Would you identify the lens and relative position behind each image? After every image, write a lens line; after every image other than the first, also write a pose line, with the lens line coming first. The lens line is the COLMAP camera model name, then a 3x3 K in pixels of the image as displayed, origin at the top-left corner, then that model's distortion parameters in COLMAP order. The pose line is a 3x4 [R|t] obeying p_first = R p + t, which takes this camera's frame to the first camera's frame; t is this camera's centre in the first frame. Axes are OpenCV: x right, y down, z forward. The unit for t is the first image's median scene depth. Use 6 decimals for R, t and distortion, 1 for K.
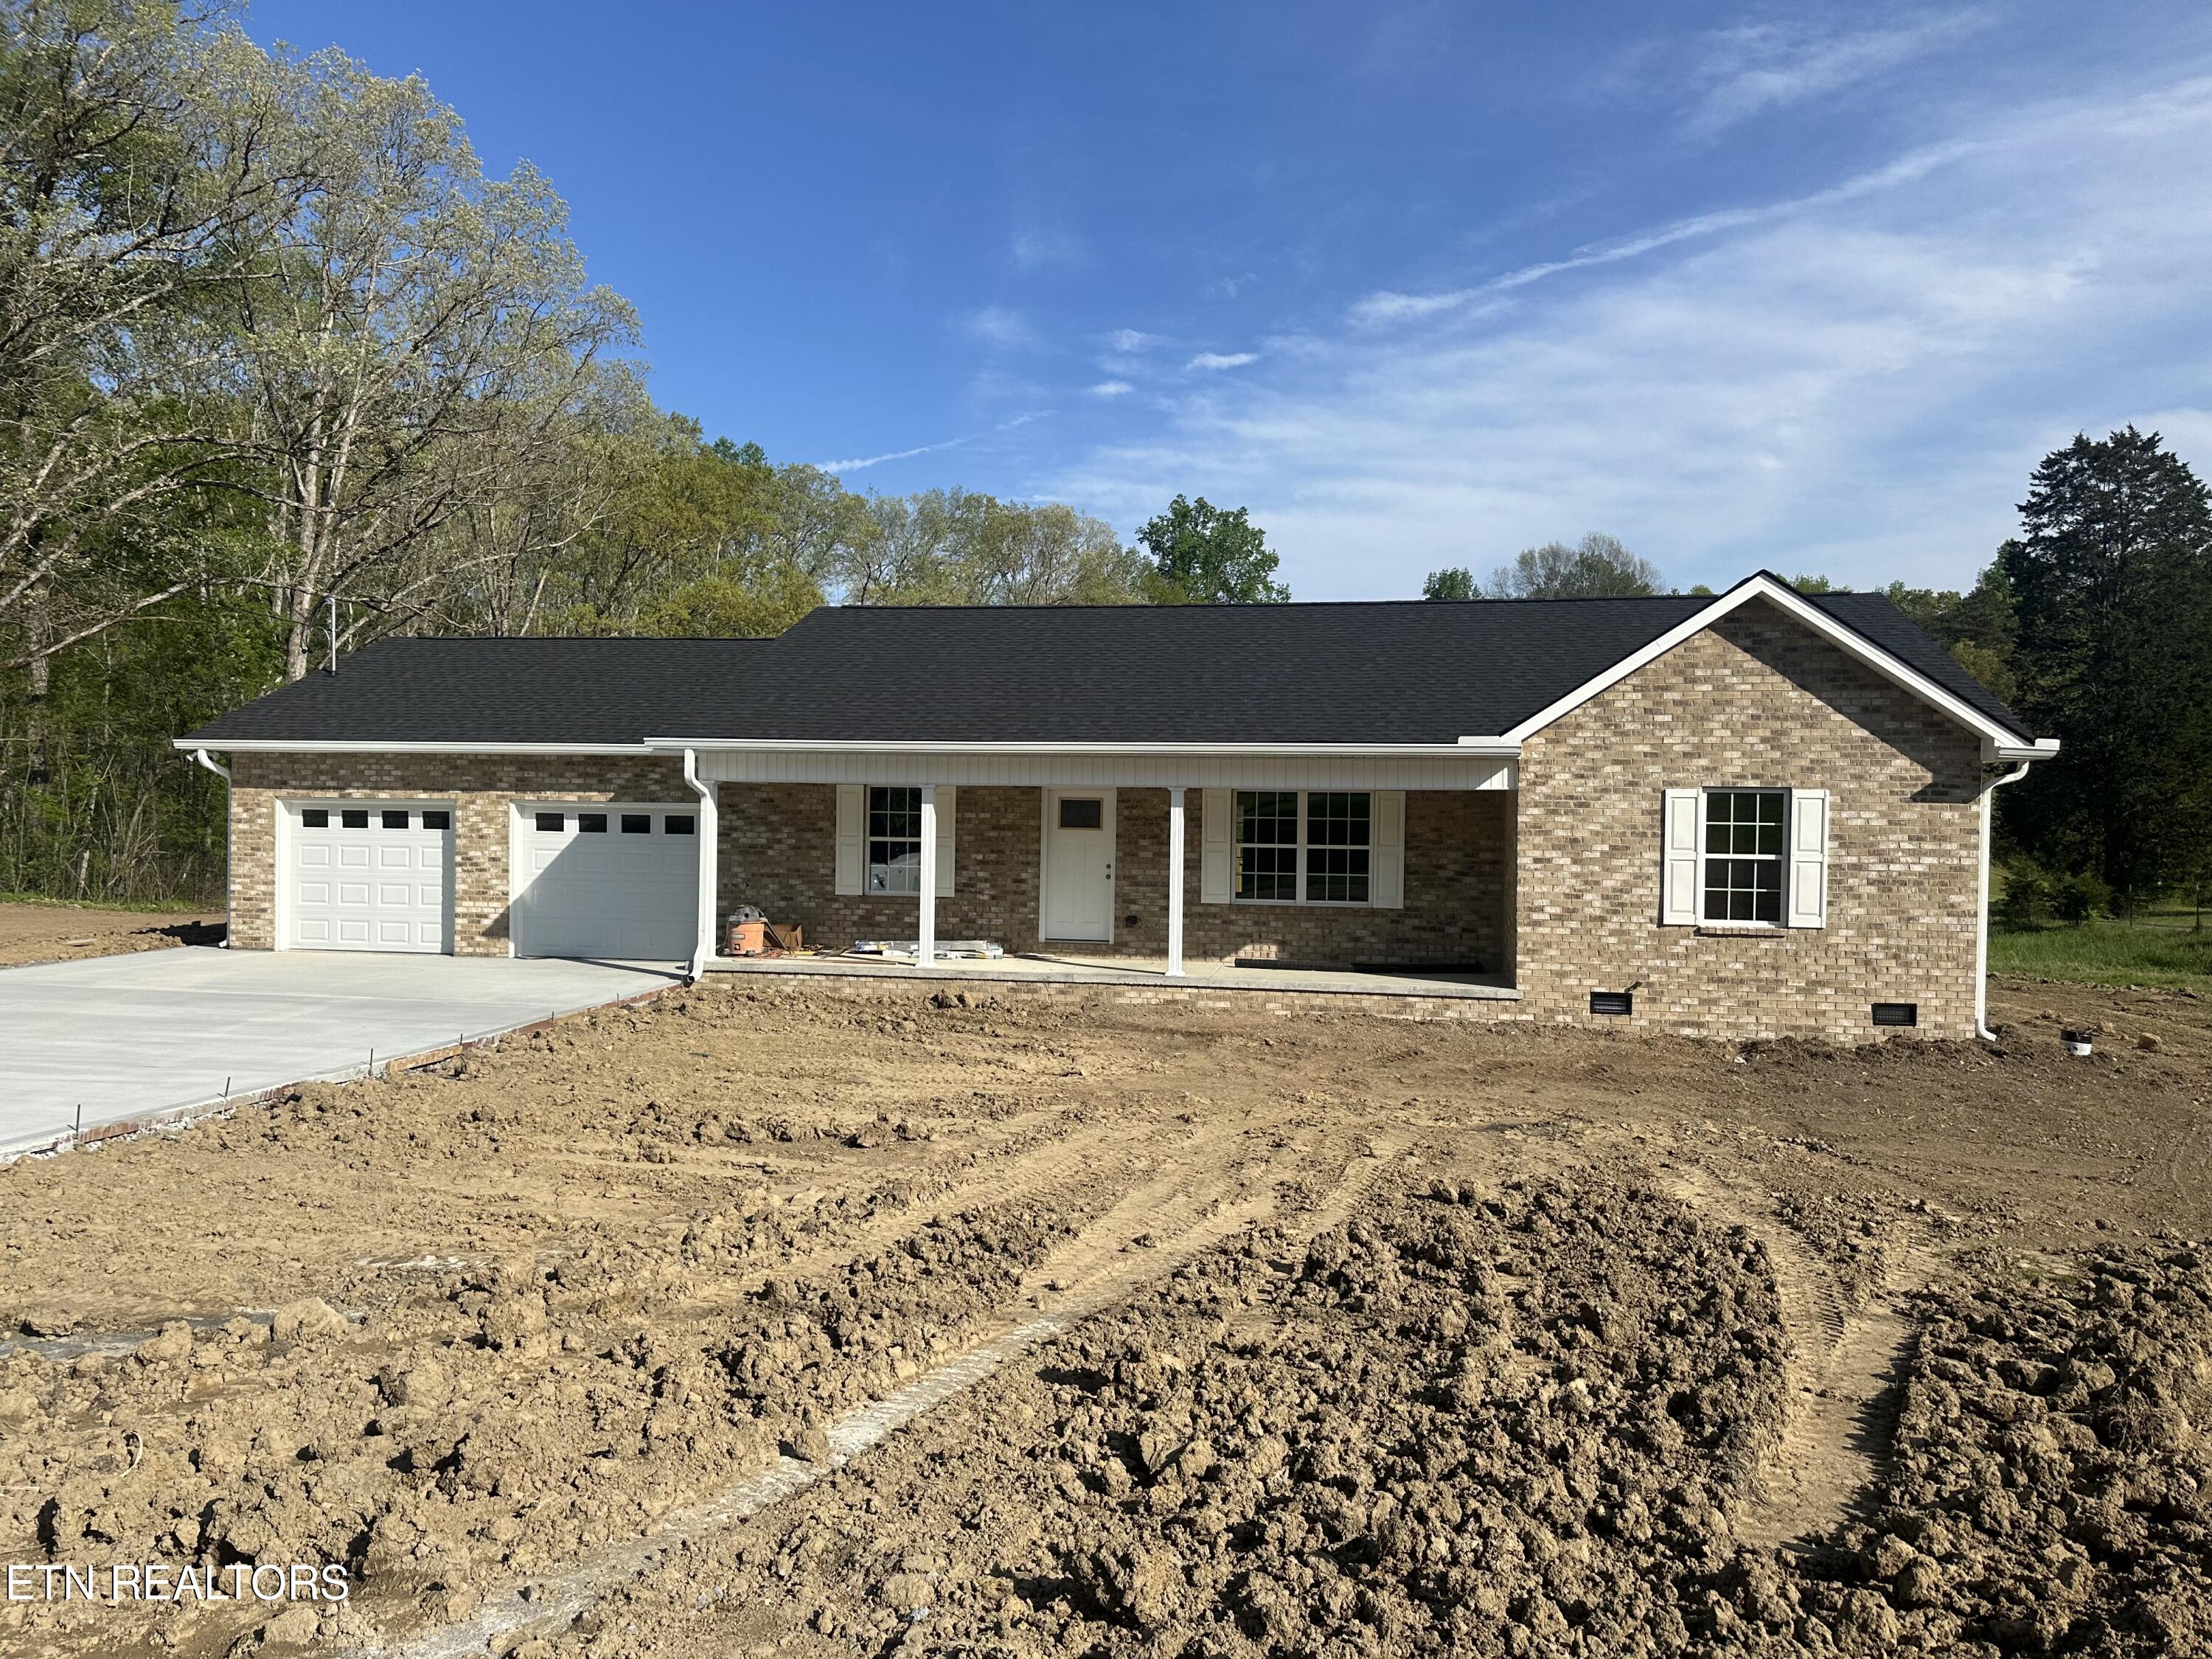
lens RADIAL K [[1533.9, 0, 1106.0], [0, 1533.9, 829.5], [0, 0, 1]] dist [0.111902, -0.155096]
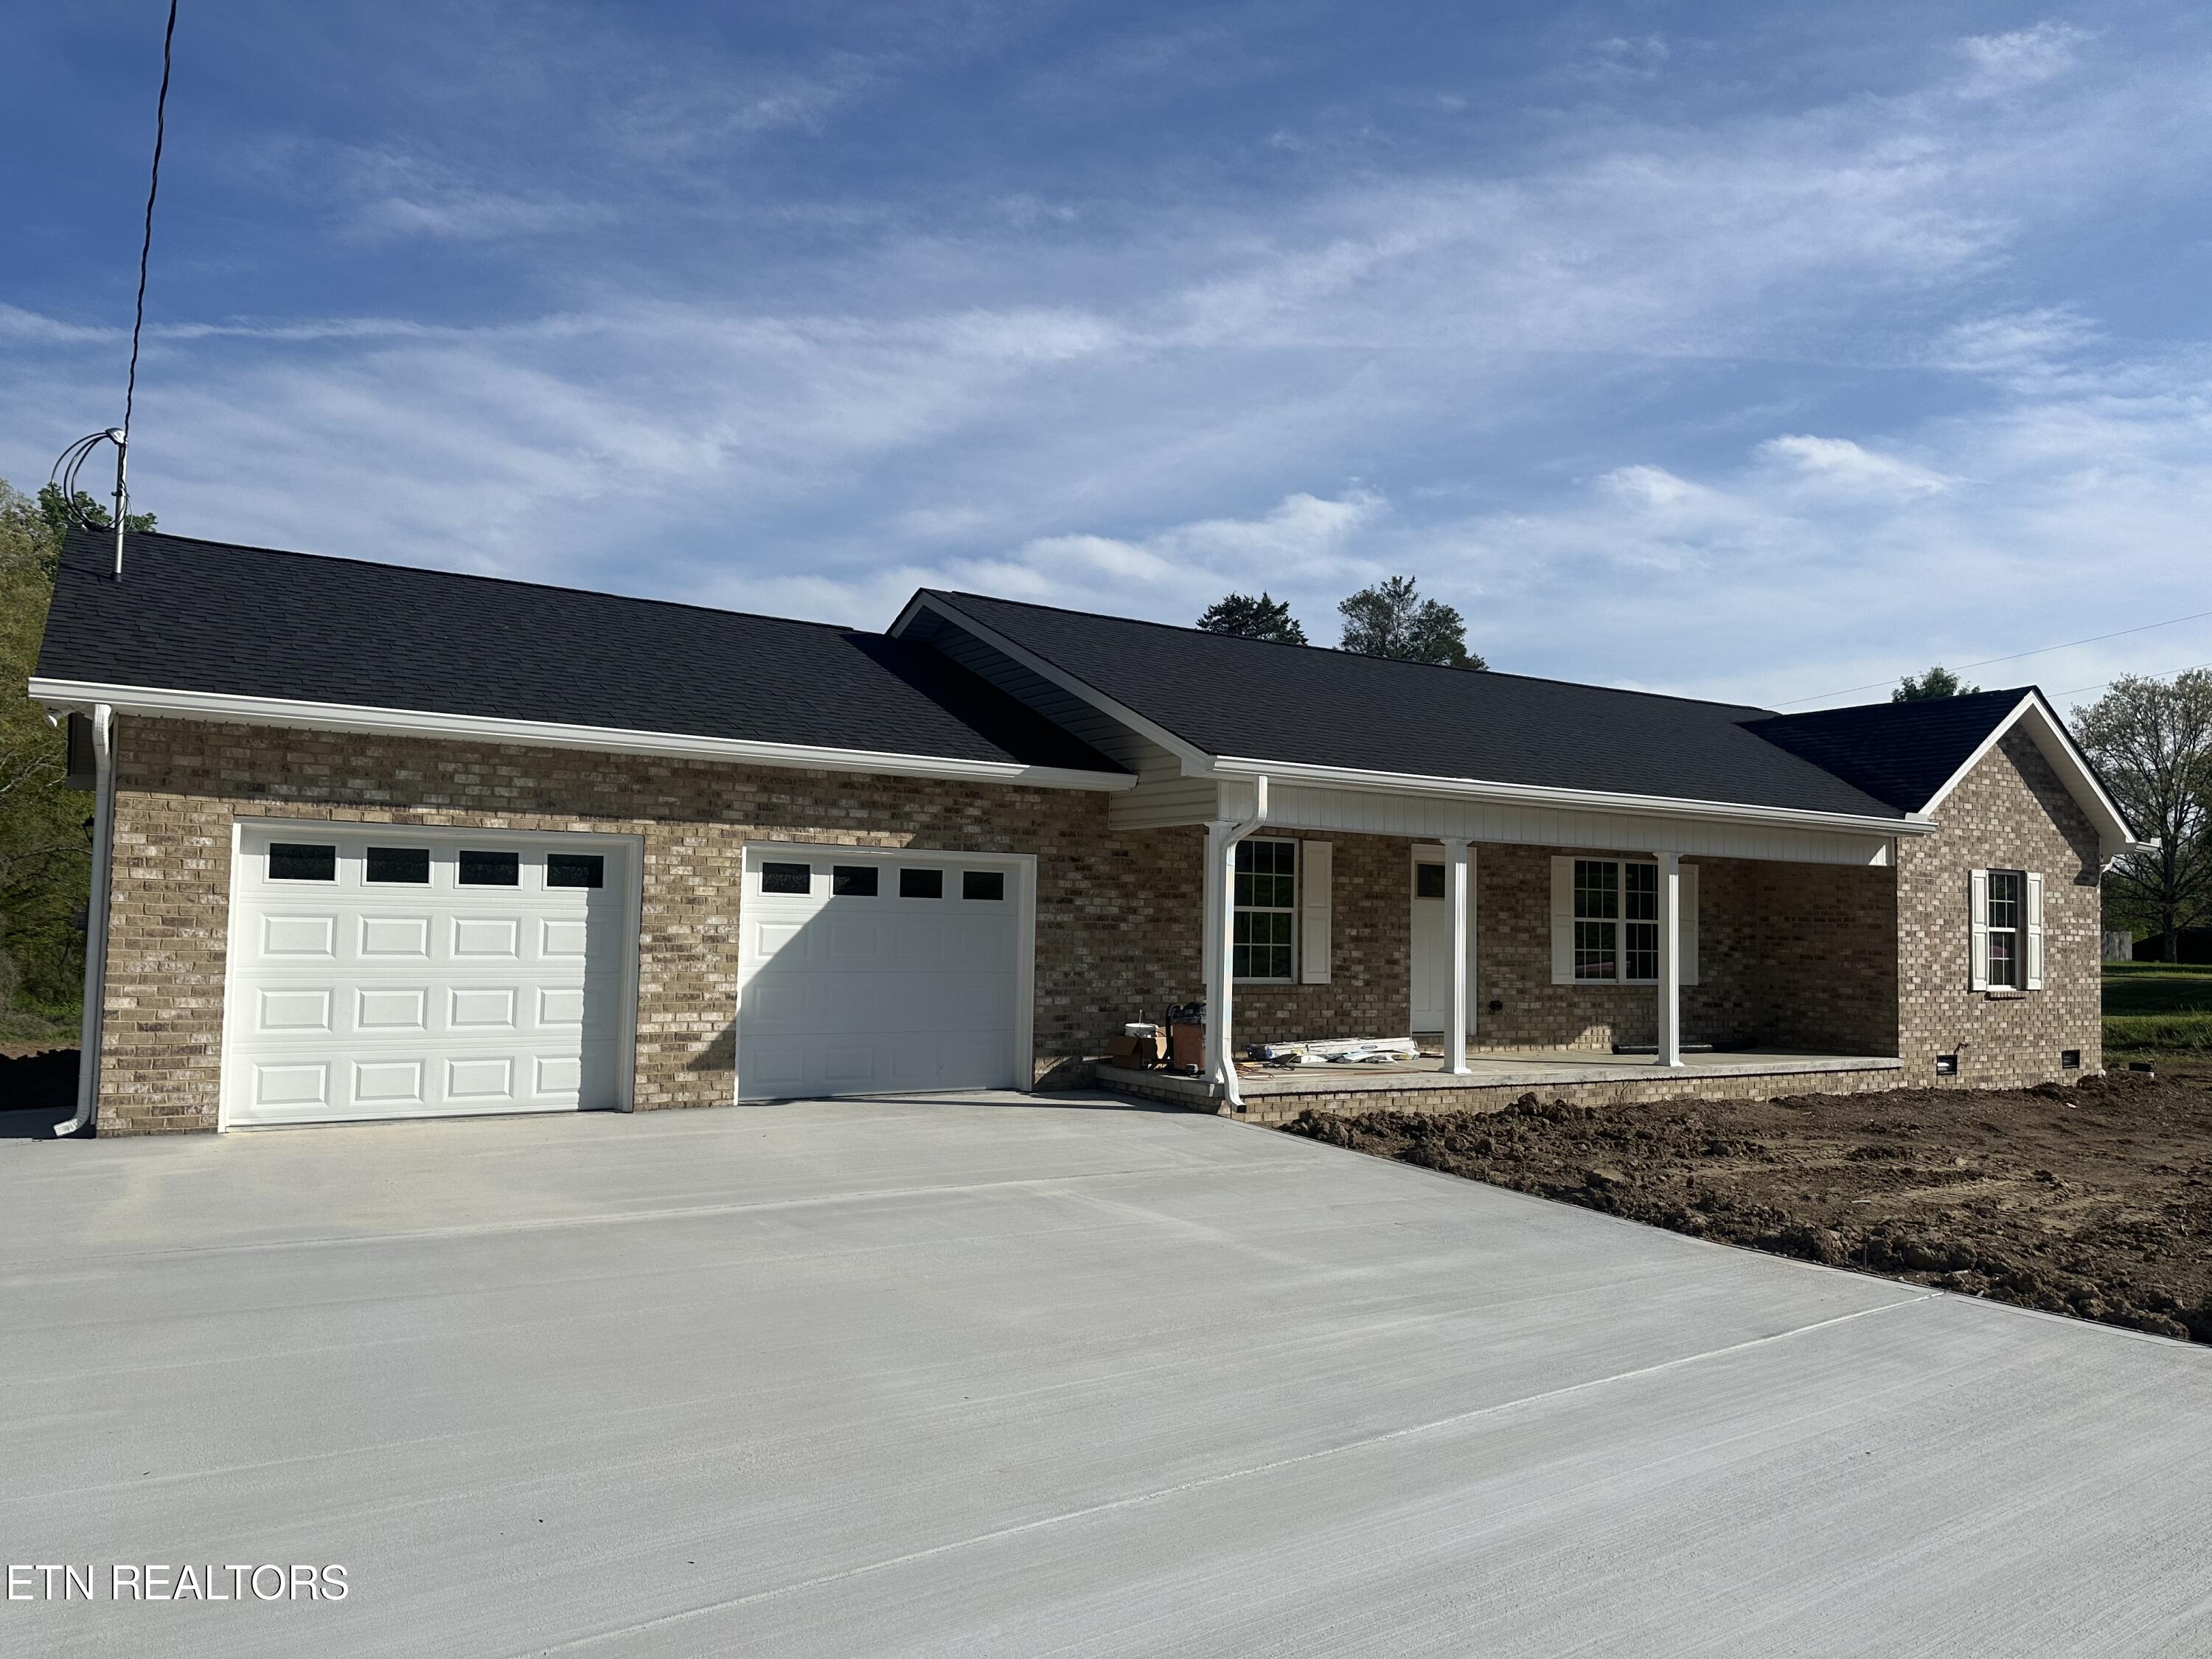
lens RADIAL K [[1533.9, 0, 1106.0], [0, 1533.9, 829.5], [0, 0, 1]] dist [0.111902, -0.155096]
pose [[0.734675, 0.043064, 0.677051, -0.681920], [-0.005182, 0.998310, -0.057874, 0.010797], [-0.678399, 0.039010, 0.733657, 0.467896]]
